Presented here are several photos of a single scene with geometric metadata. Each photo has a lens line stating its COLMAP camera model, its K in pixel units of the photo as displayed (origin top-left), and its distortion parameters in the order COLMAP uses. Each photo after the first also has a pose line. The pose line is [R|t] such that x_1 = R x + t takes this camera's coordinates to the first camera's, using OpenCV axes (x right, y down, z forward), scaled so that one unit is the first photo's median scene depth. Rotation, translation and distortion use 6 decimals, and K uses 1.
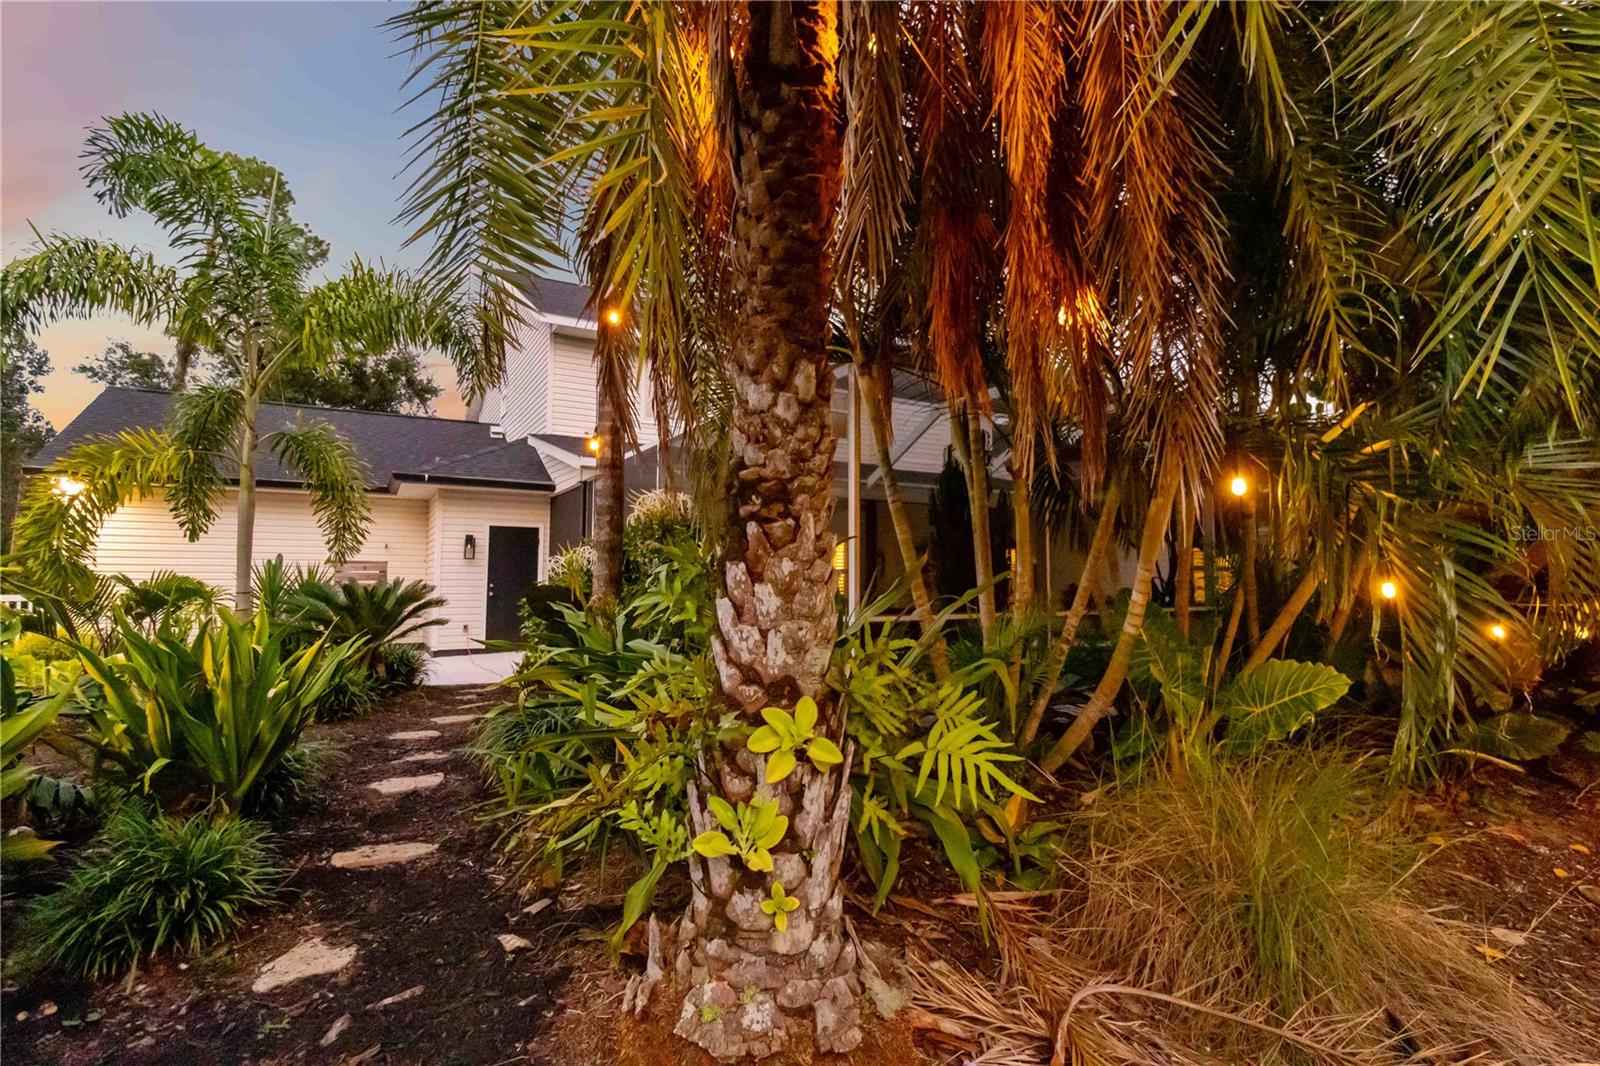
lens RADIAL K [[809.6, 0, 809.5], [0, 809.6, 528.2], [0, 0, 1]] dist [0.002392, -0.002035]
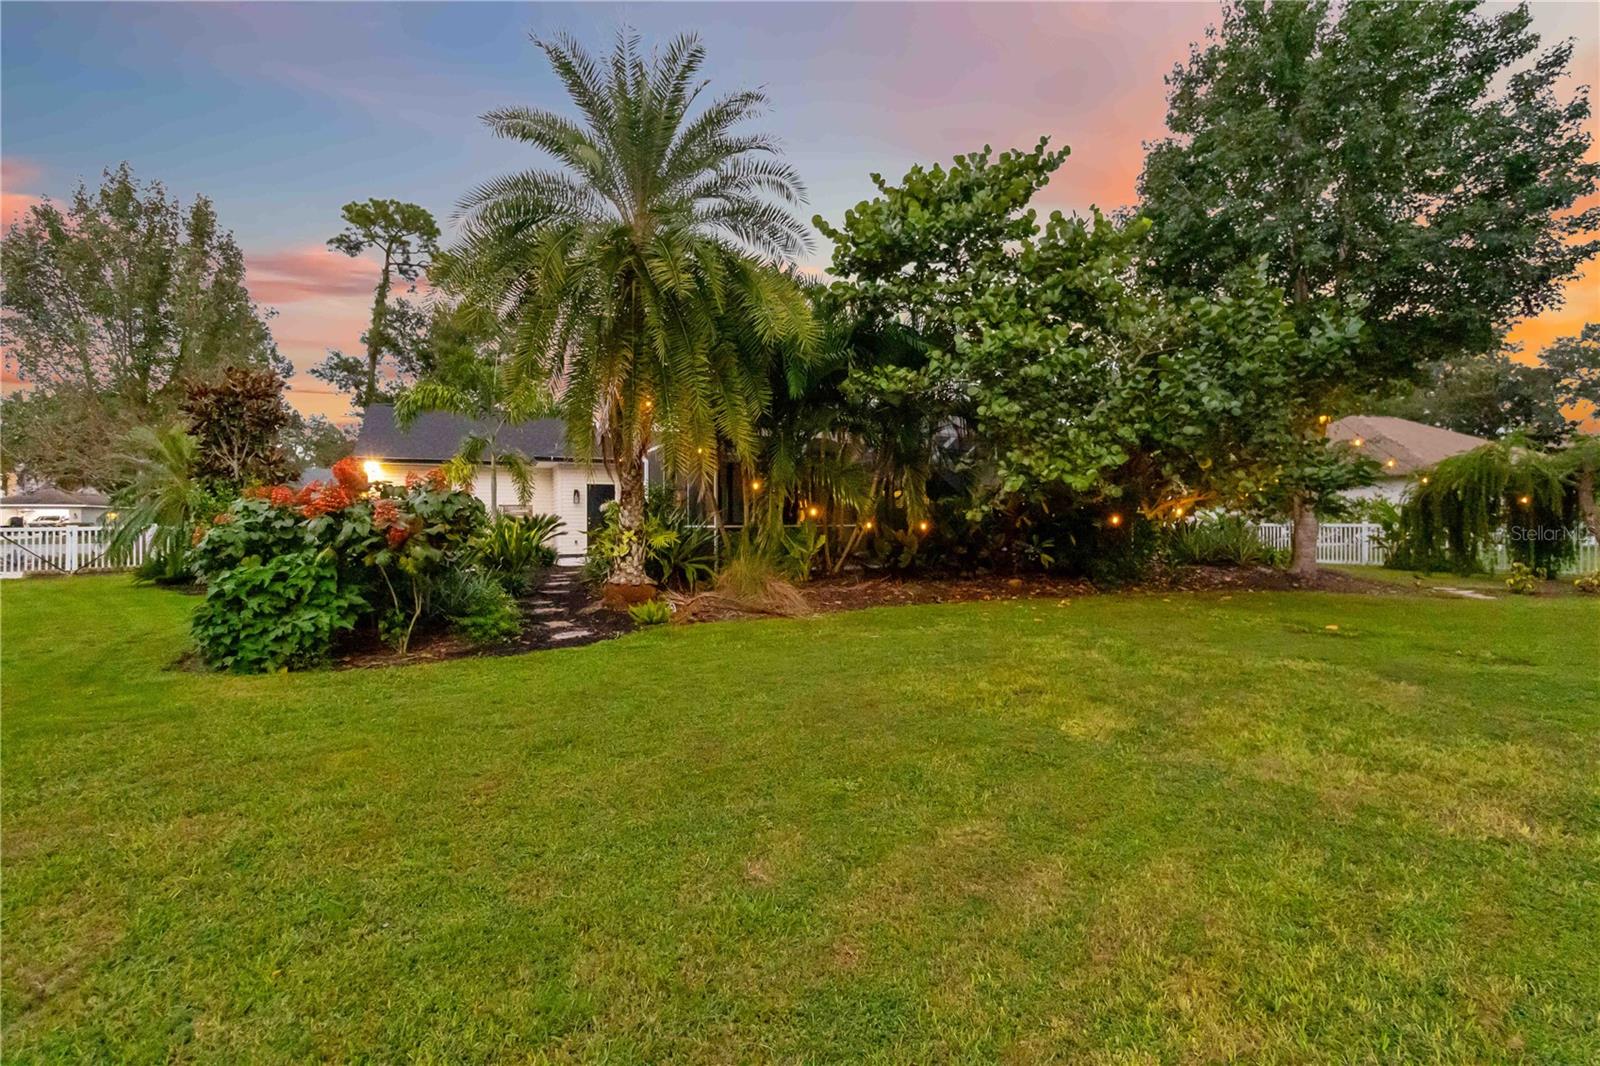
lens RADIAL K [[745.3, 0, 800.0], [0, 745.3, 533.0], [0, 0, 1]] dist [0.000775, 0.000056]
pose [[0.994184, -0.002309, -0.107670, 0.255400], [0.011284, 0.996500, 0.082829, -0.028089], [0.107101, -0.083562, 0.990730, -0.600512]]
